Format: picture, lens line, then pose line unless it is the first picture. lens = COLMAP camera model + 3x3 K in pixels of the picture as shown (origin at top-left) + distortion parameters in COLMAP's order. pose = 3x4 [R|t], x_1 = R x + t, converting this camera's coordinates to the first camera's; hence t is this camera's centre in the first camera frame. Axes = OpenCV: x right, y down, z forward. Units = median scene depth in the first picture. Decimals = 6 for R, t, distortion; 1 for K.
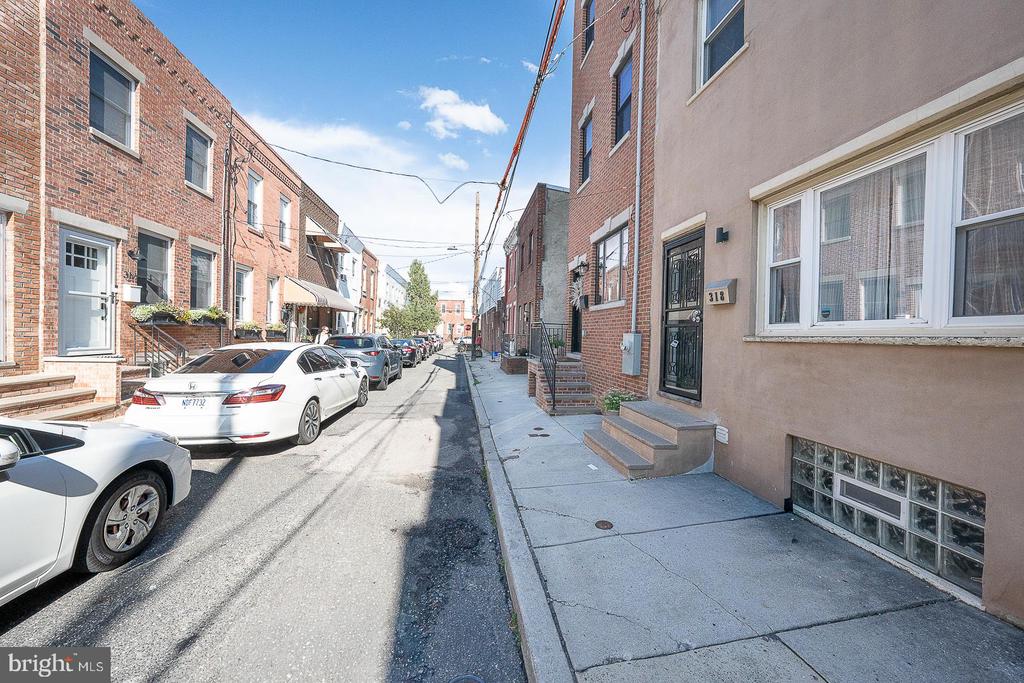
lens RADIAL K [[352.6, 0, 514.5], [0, 352.6, 338.8], [0, 0, 1]] dist [-0.020294, 0.000100]
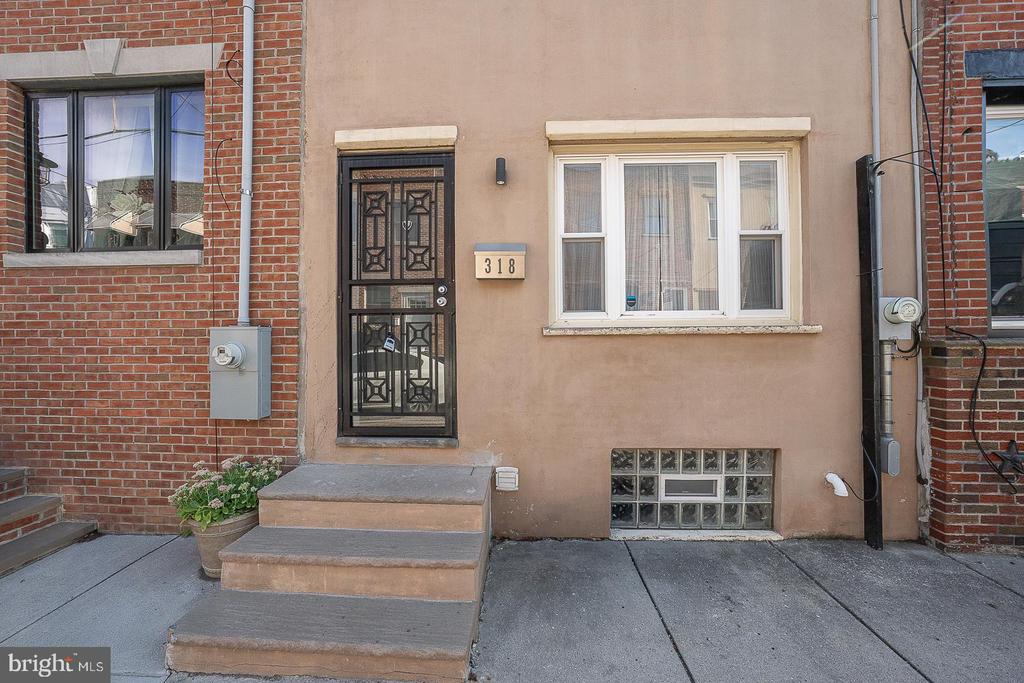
lens RADIAL K [[352.6, 0, 514.5], [0, 352.6, 338.8], [0, 0, 1]] dist [-0.020294, 0.000100]
pose [[0.208970, -0.025343, 0.977594, -0.050044], [0.021343, 0.999544, 0.021350, -0.003246], [-0.977689, 0.016403, 0.209415, 0.992425]]
